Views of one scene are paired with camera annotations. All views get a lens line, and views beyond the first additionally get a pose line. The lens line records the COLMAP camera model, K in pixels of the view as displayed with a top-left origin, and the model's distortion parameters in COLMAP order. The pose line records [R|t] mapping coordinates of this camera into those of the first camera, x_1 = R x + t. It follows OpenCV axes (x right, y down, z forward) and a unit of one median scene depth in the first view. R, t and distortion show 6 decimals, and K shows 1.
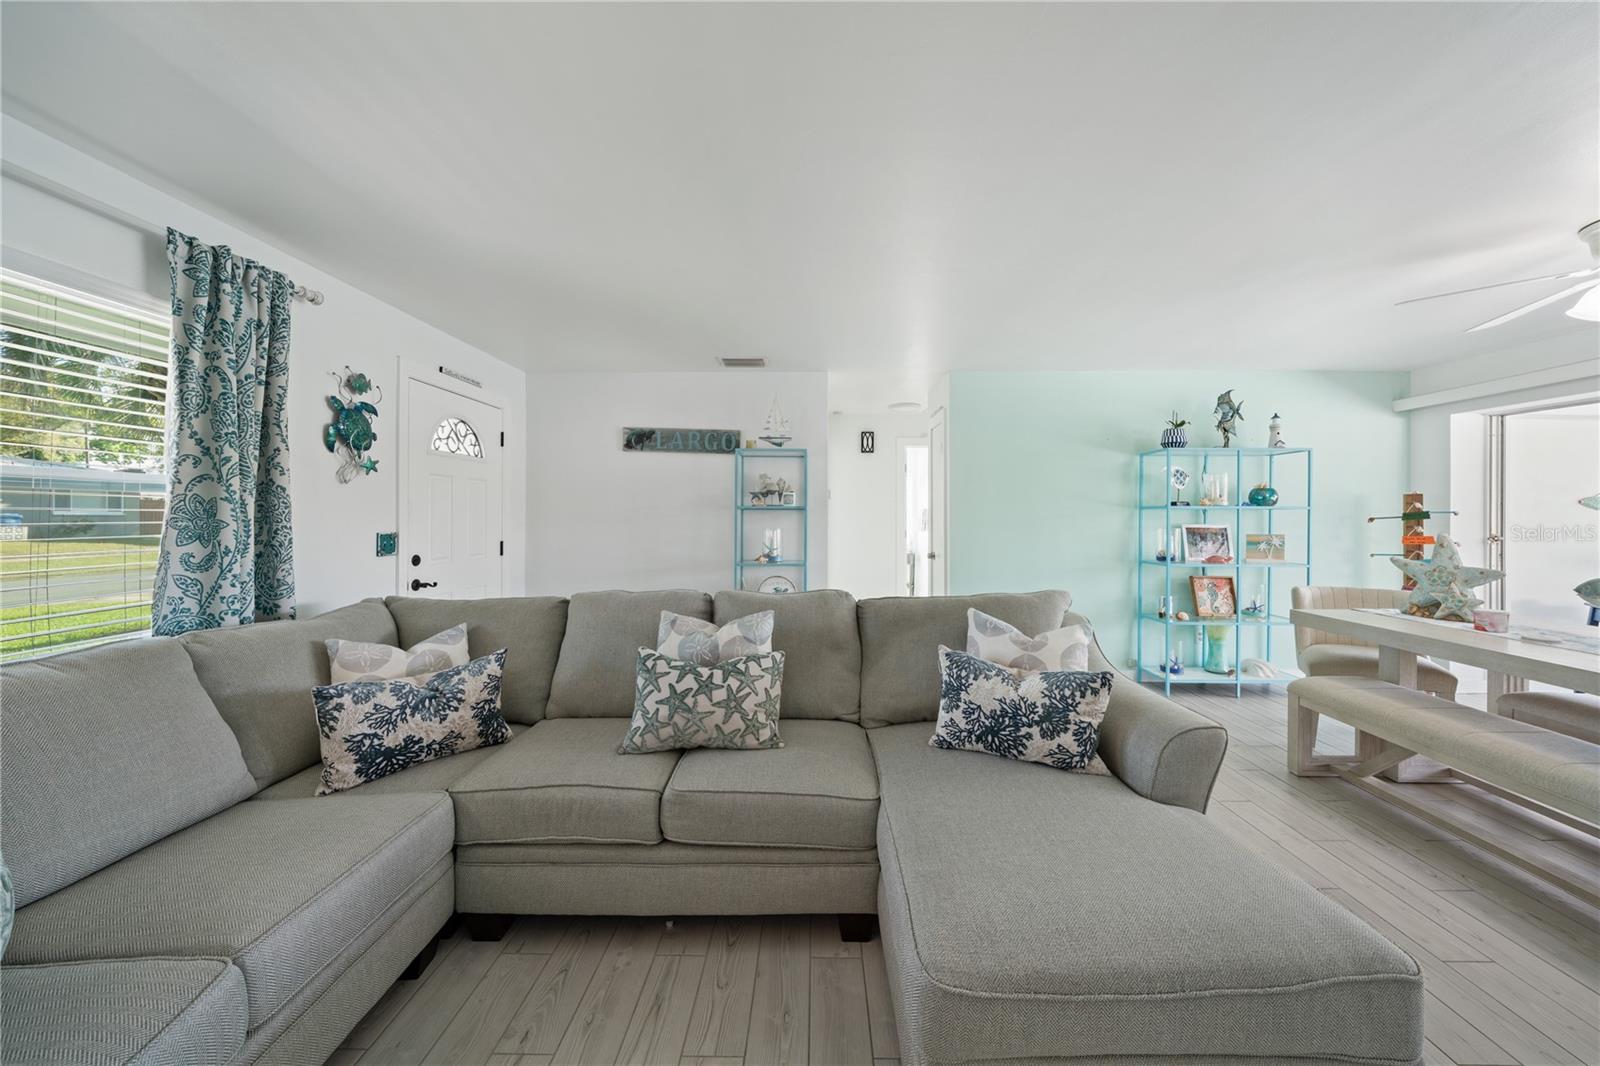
lens RADIAL K [[550.7, 0, 800.8], [0, 550.7, 517.5], [0, 0, 1]] dist [-0.006826, -0.000085]
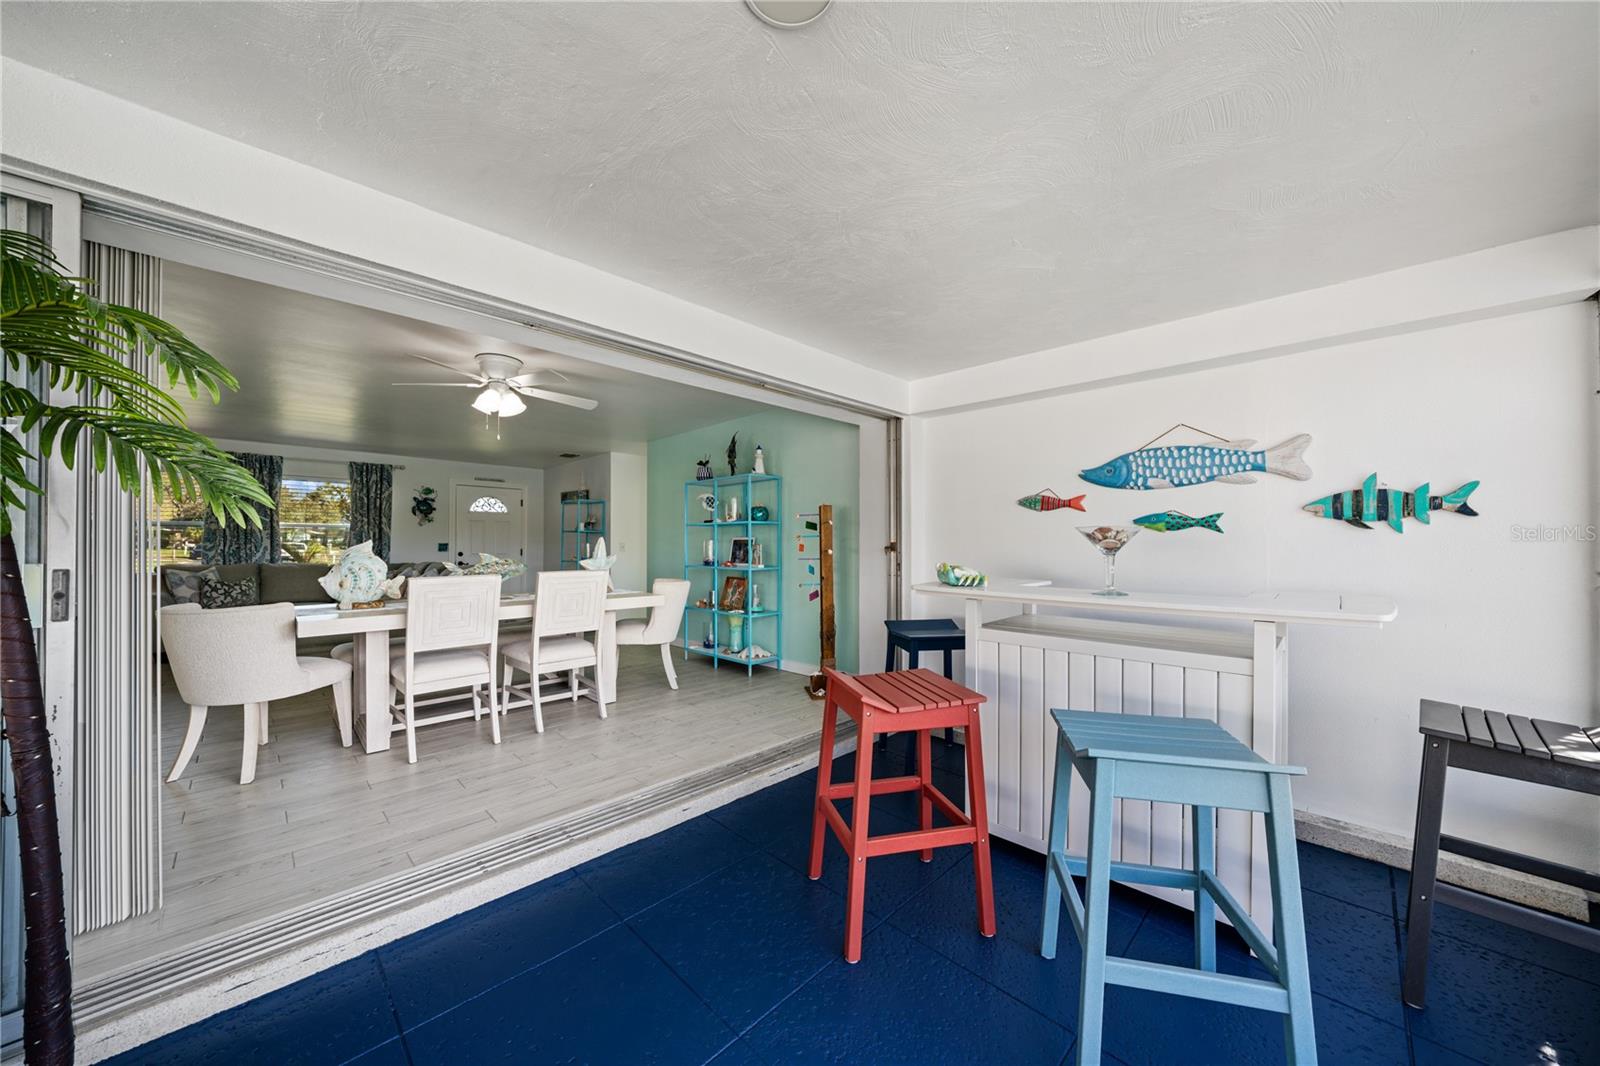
lens RADIAL K [[542.2, 0, 803.0], [0, 542.2, 538.2], [0, 0, 1]] dist [-0.004879, 0.000243]
pose [[0.738266, -0.012246, -0.674399, 2.383435], [0.004403, 0.999901, -0.013336, 0.046542], [0.674496, 0.006876, 0.738247, 0.208478]]
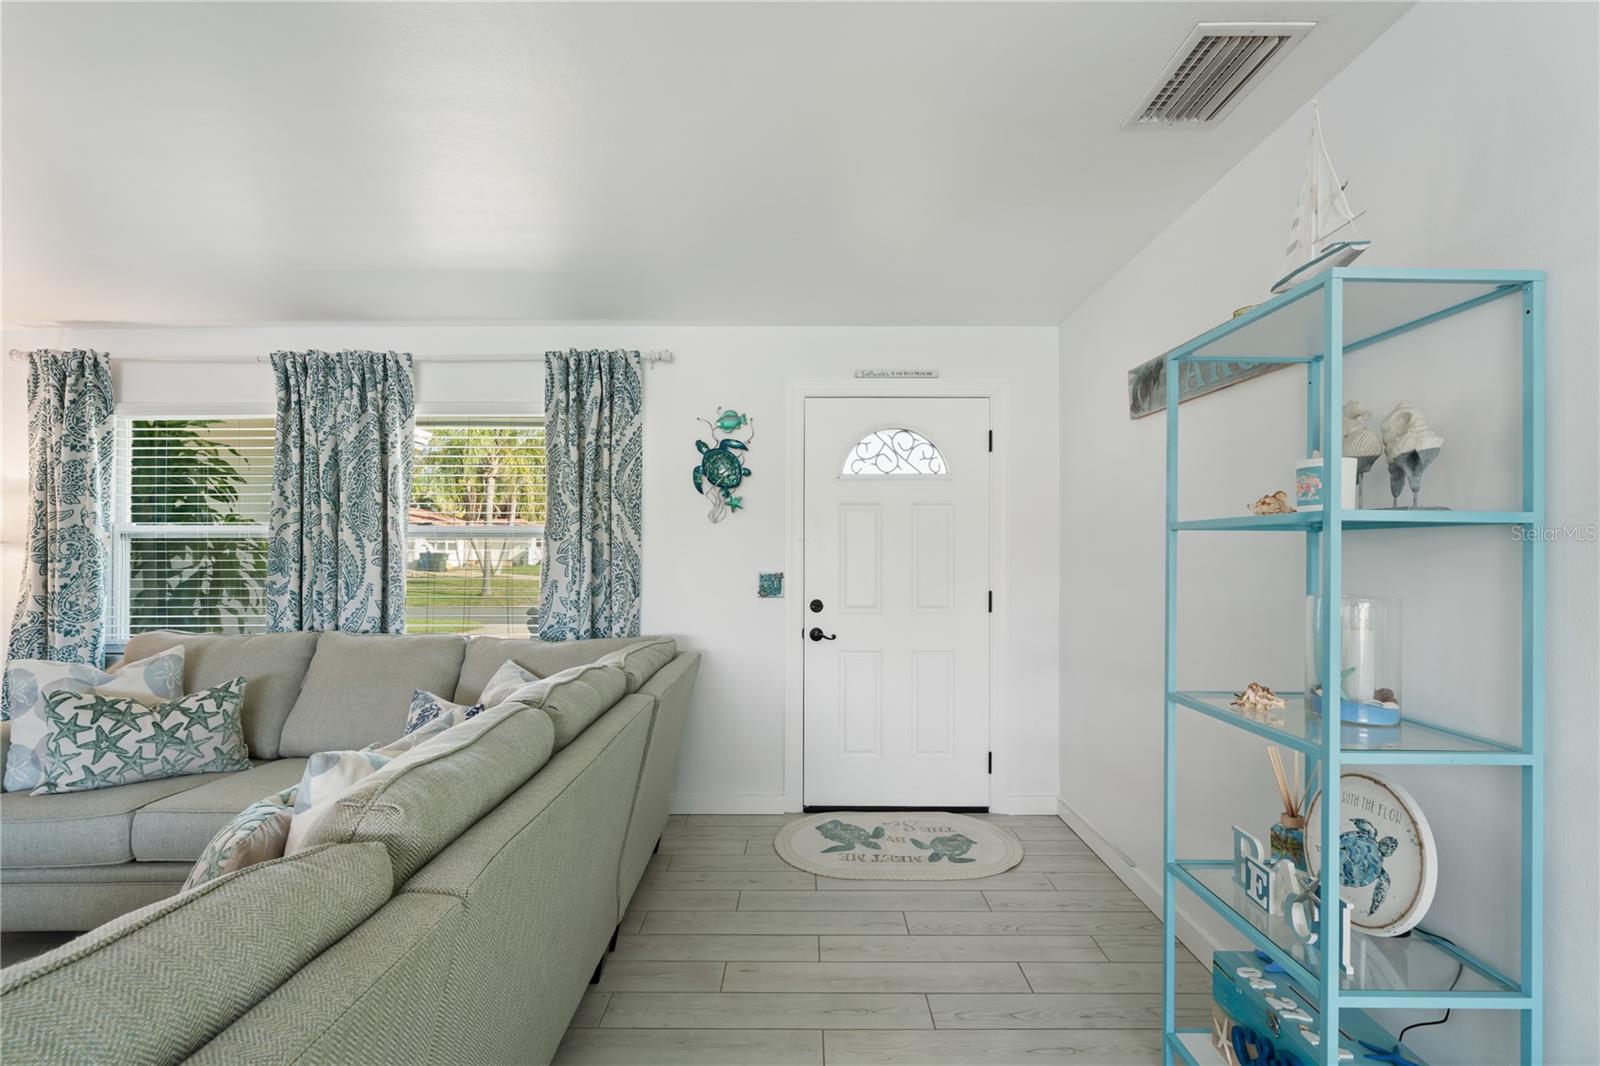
lens RADIAL K [[680.6, 0, 795.8], [0, 680.6, 556.6], [0, 0, 1]] dist [0.000867, 0.000089]
pose [[0.023091, 0.003609, -0.999727, 0.394194], [0.001162, 0.999993, 0.003637, -0.004161], [0.999733, -0.001246, 0.023087, 1.001375]]
